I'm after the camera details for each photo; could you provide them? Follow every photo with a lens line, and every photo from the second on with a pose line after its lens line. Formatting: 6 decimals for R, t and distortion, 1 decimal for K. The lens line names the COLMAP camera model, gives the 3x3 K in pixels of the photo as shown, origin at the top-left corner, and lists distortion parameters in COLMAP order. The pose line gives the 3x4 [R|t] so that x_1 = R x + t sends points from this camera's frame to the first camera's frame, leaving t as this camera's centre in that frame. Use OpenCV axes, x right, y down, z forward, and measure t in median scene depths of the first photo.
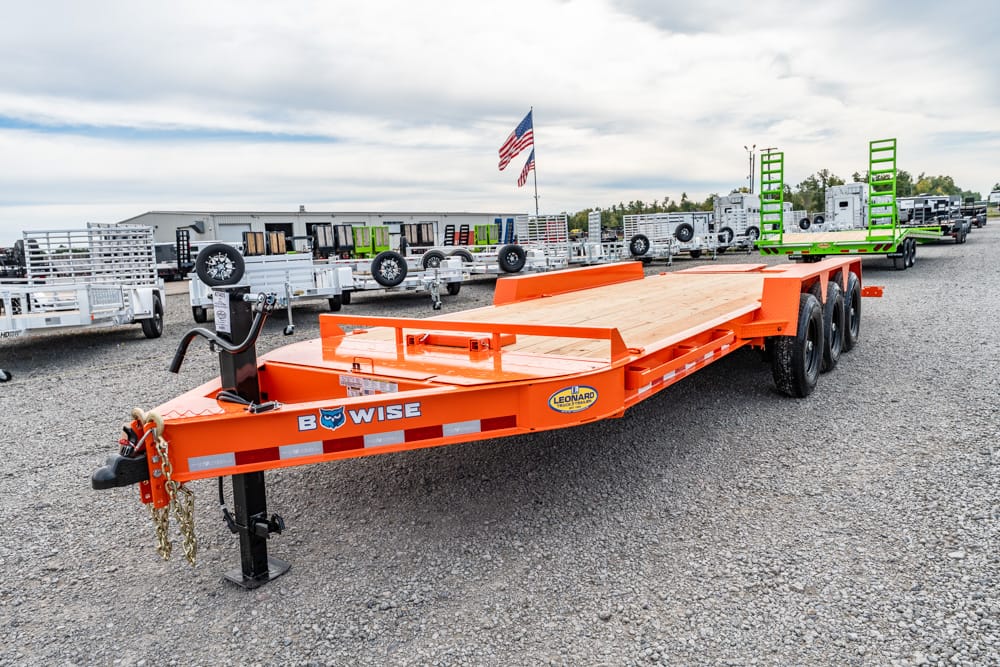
lens RADIAL K [[667.7, 0, 496.0], [0, 667.7, 328.4], [0, 0, 1]] dist [0.000872, 0.003047]
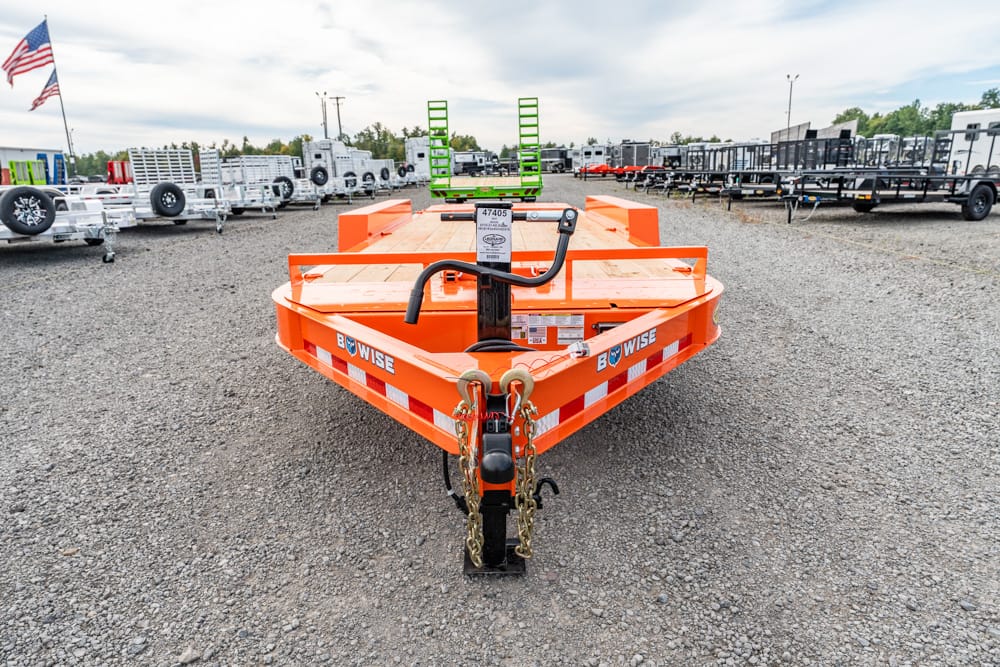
lens RADIAL K [[667.7, 0, 496.0], [0, 667.7, 328.4], [0, 0, 1]] dist [0.000872, 0.003047]
pose [[0.798005, -0.107512, 0.592983, -0.105874], [0.062415, 0.993411, 0.096118, 0.000850], [-0.599410, -0.039692, 0.799458, 0.046701]]
